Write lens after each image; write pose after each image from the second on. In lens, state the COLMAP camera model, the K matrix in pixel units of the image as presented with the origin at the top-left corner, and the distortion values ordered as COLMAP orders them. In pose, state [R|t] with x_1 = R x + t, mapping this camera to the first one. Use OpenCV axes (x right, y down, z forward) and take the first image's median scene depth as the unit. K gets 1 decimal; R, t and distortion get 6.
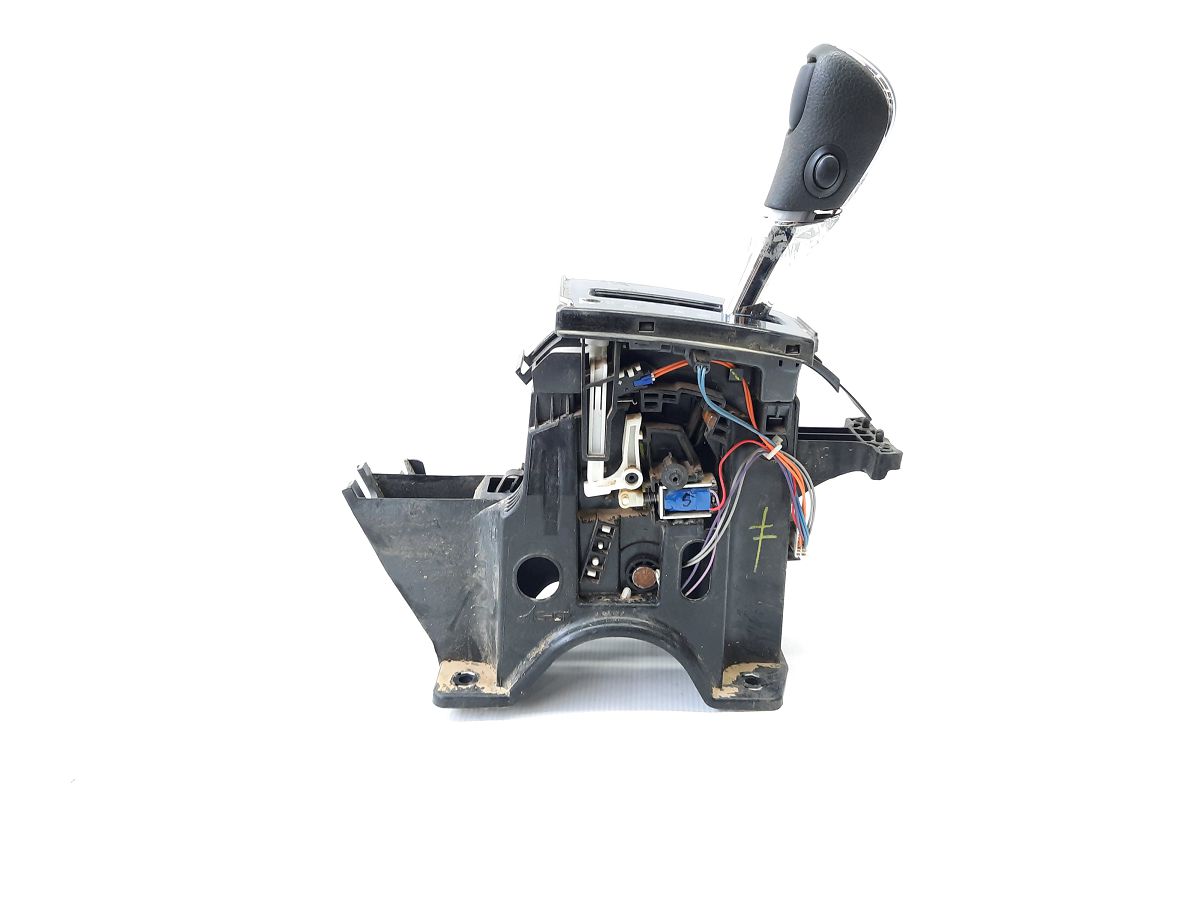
lens RADIAL K [[870.3, 0, 602.1], [0, 870.3, 454.6], [0, 0, 1]] dist [-0.002523, -0.003015]
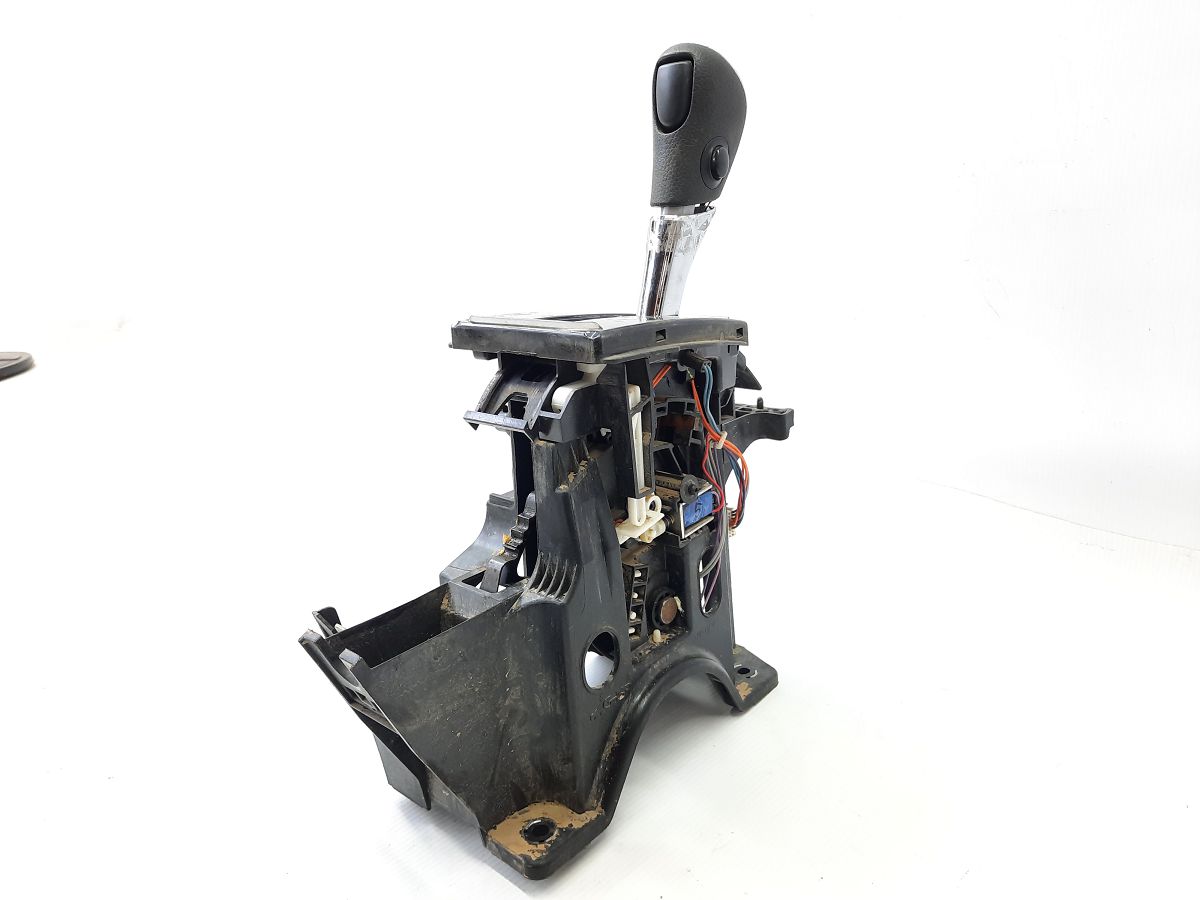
lens RADIAL K [[870.3, 0, 599.6], [0, 870.3, 448.0], [0, 0, 1]] dist [-0.002523, -0.003015]
pose [[0.683502, -0.276883, 0.675396, -0.573465], [0.326532, 0.943505, 0.056346, -0.095629], [-0.652841, 0.182026, 0.735299, 0.343533]]
